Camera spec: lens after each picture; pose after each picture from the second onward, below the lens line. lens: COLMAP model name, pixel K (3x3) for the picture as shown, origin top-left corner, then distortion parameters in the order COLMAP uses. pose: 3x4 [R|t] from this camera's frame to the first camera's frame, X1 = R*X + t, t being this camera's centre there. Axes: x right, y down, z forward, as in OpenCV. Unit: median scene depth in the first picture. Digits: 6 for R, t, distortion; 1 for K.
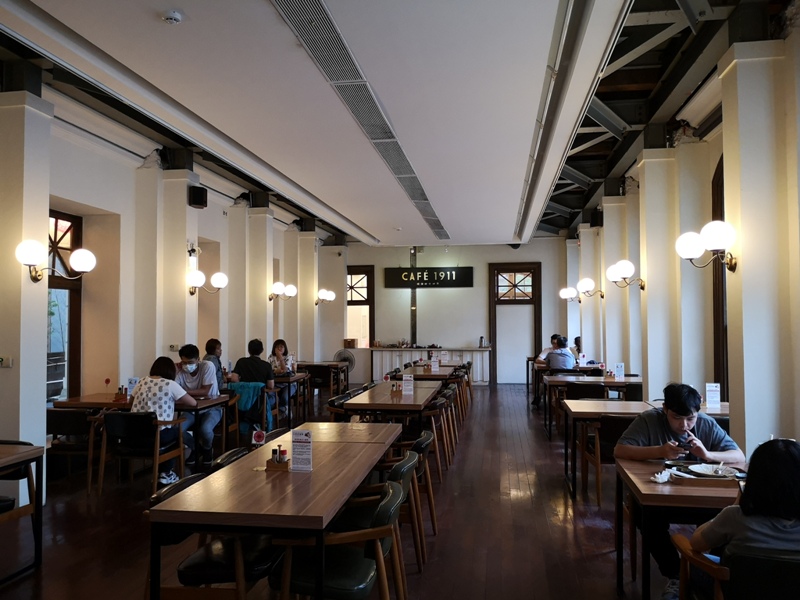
lens RADIAL K [[634.2, 0, 400.0], [0, 634.2, 300.0], [0, 0, 1]] dist [0.059558, -0.088017]
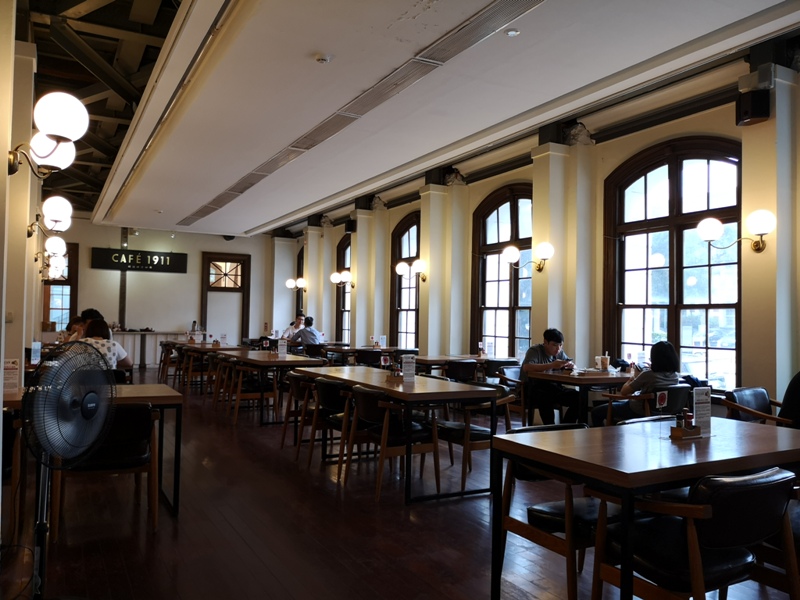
lens RADIAL K [[634.2, 0, 400.0], [0, 634.2, 300.0], [0, 0, 1]] dist [0.059558, -0.088017]
pose [[0.797649, 0.037265, 0.601969, -0.232765], [-0.040520, 0.999145, -0.008161, 0.017649], [-0.601759, -0.017882, 0.798477, -0.045150]]
